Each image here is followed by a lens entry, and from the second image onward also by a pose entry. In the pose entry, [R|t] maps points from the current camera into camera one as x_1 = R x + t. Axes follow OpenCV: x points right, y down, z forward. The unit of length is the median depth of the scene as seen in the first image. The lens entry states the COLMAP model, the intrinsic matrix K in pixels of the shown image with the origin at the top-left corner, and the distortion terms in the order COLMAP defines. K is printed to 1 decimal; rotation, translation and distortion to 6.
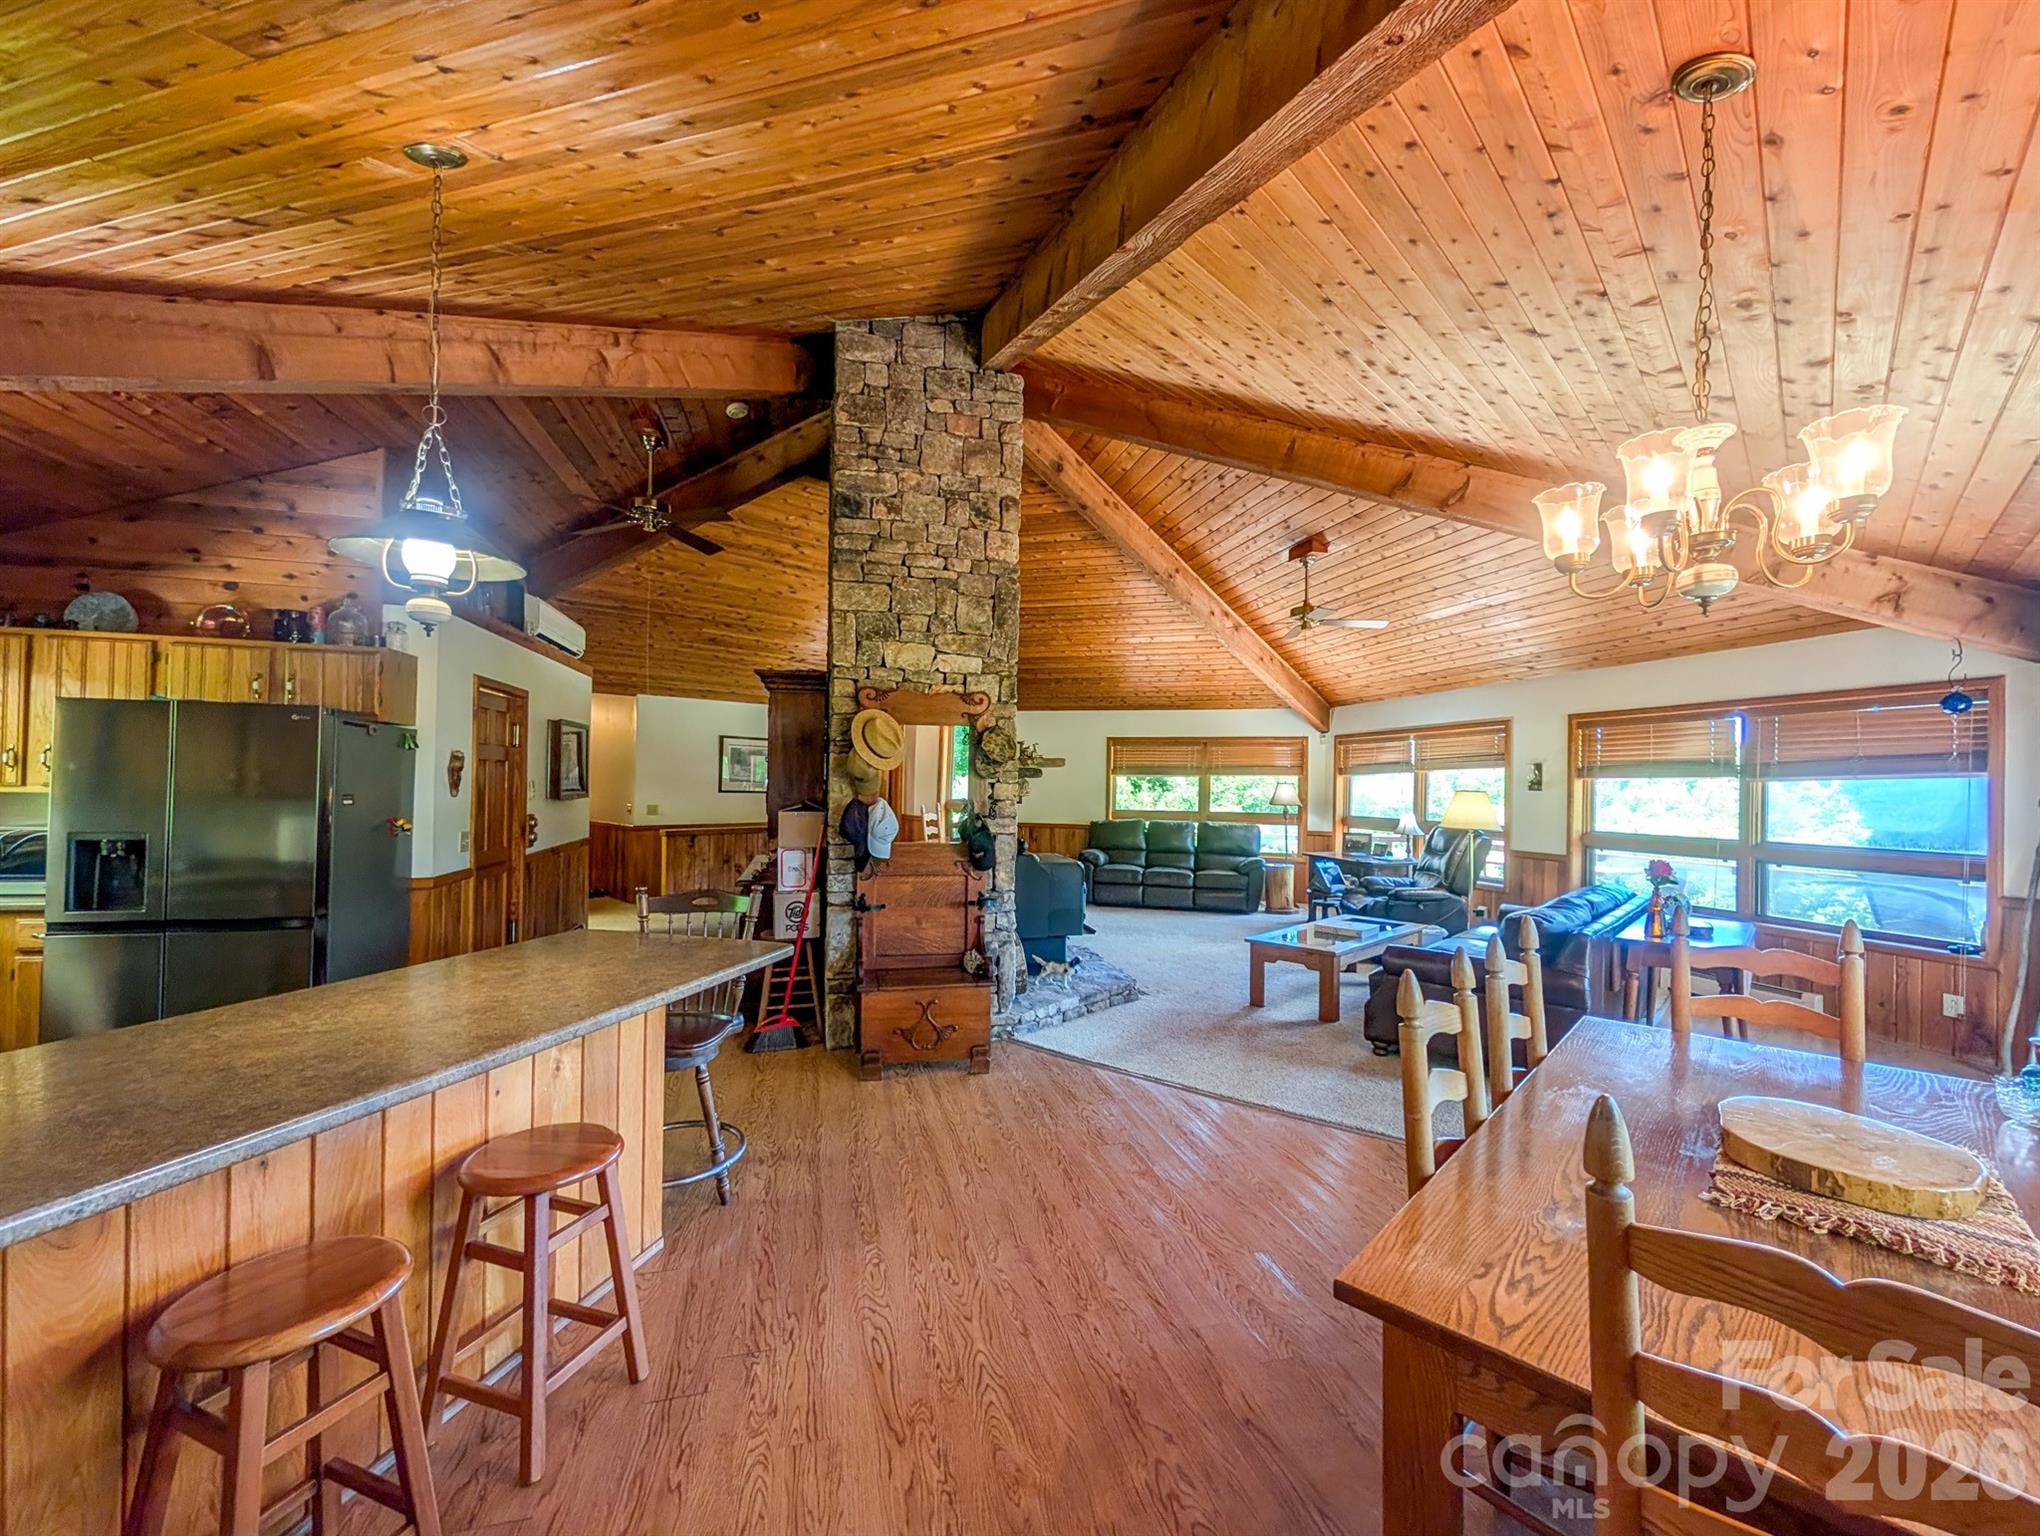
lens RADIAL K [[829.1, 0, 951.9], [0, 829.1, 781.0], [0, 0, 1]] dist [0.001662, -0.000492]
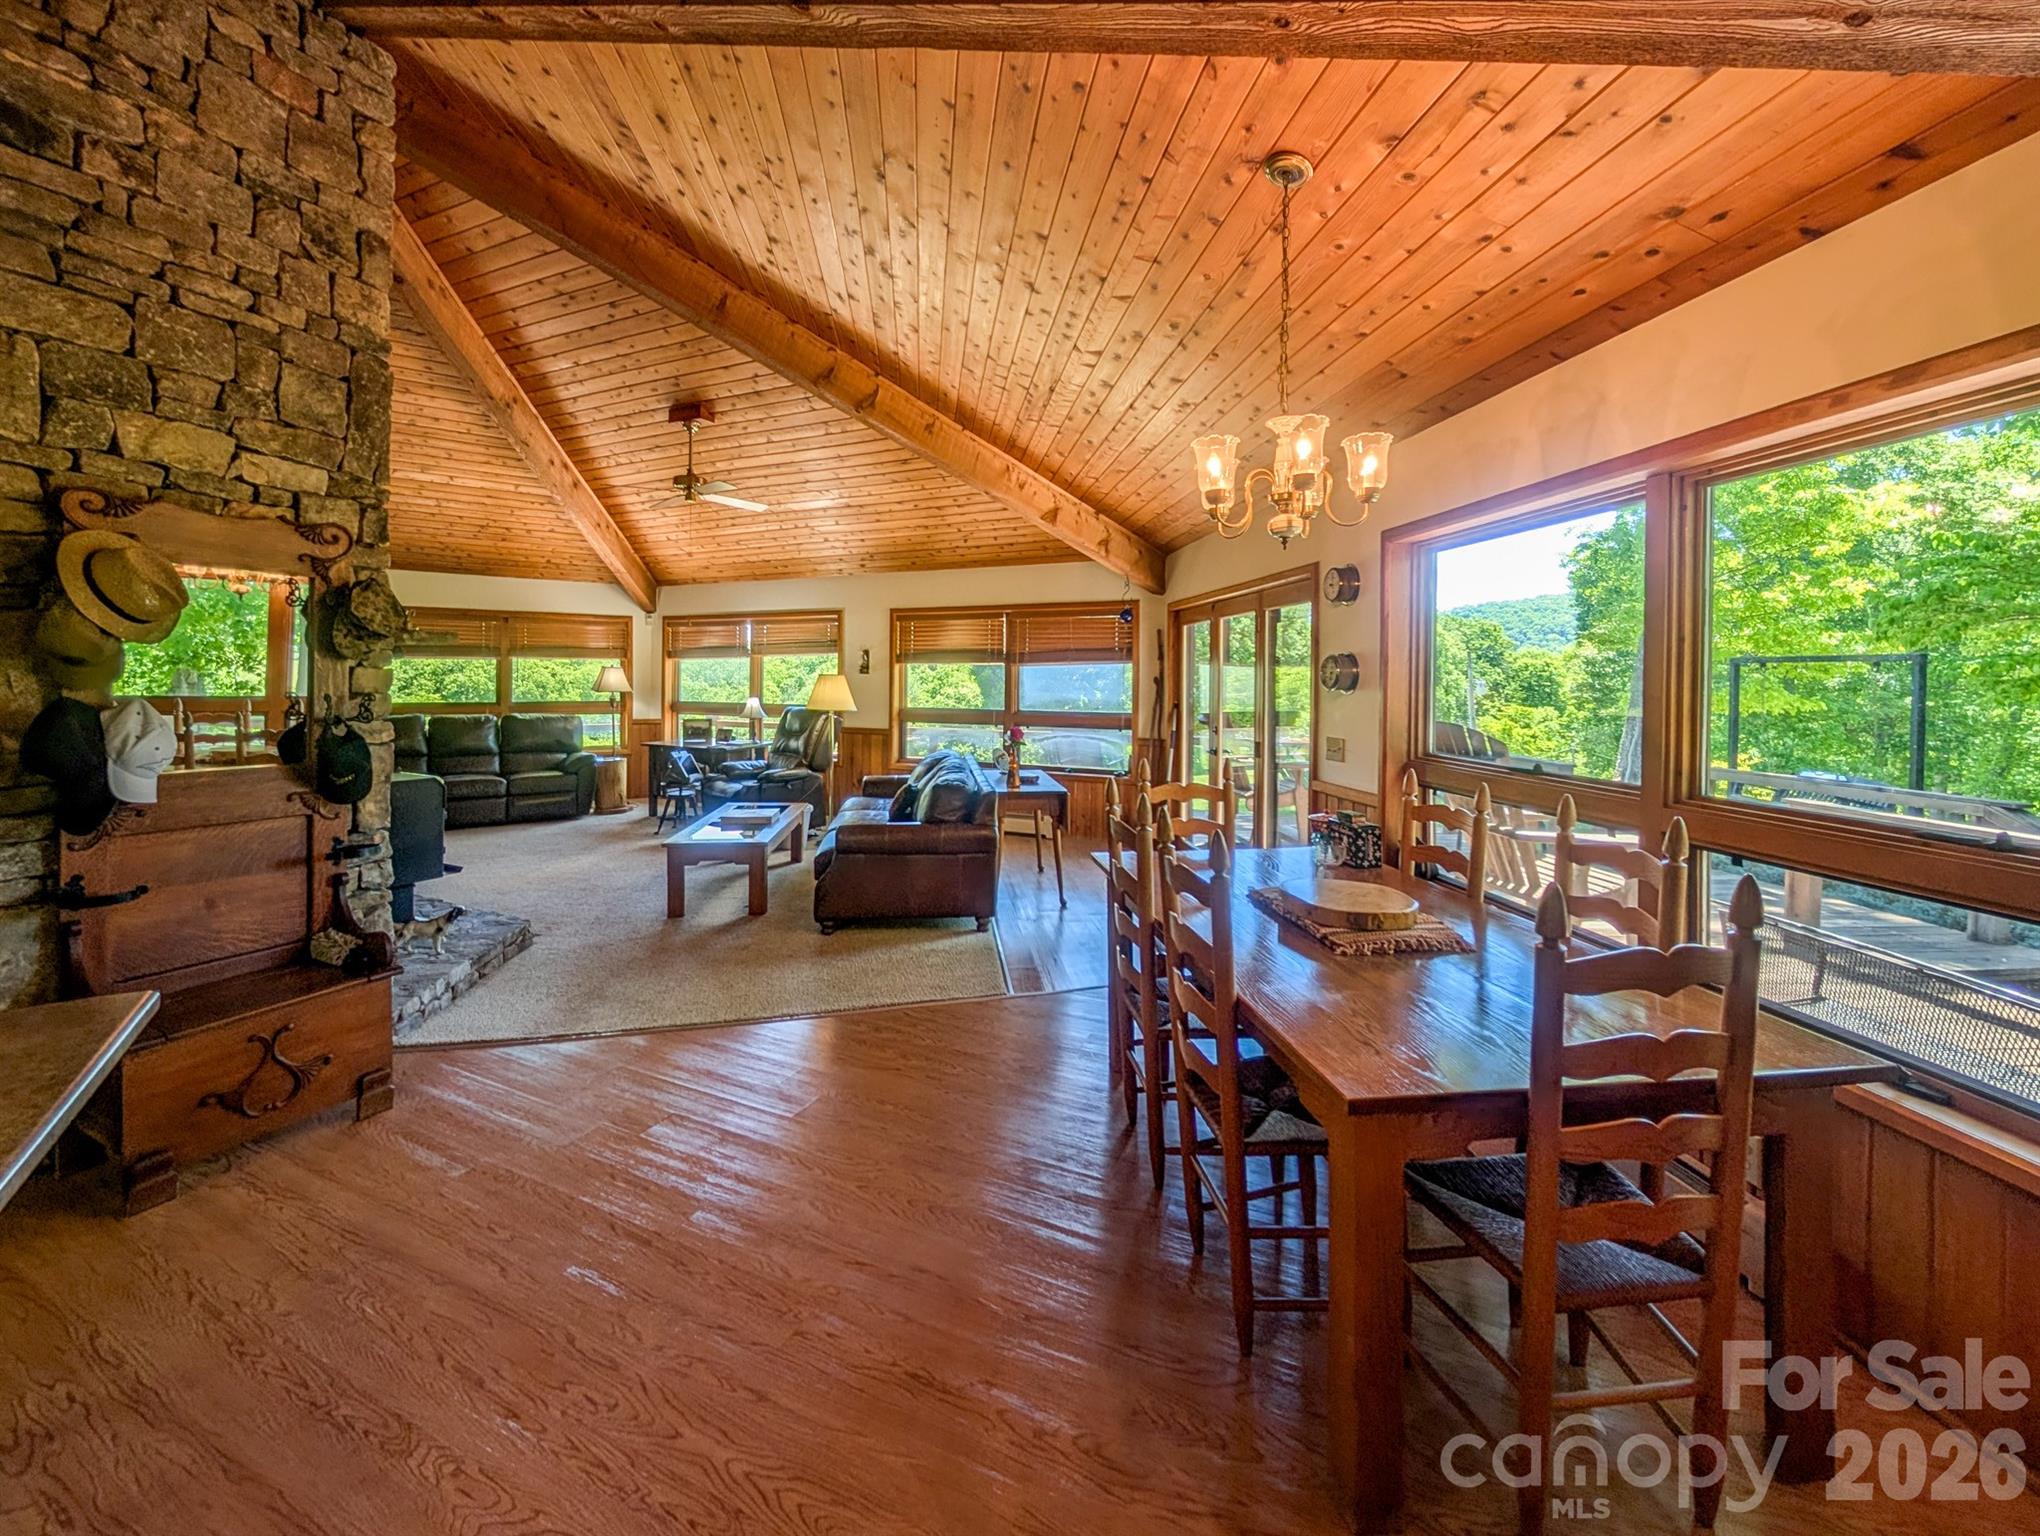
lens RADIAL K [[869.0, 0, 1040.0], [0, 869.0, 682.7], [0, 0, 1]] dist [0.001279, 0.000366]
pose [[0.581831, -0.014452, 0.813181, -0.188266], [-0.002499, 0.999806, 0.019556, -0.000320], [-0.813306, -0.013411, 0.581682, 0.161367]]
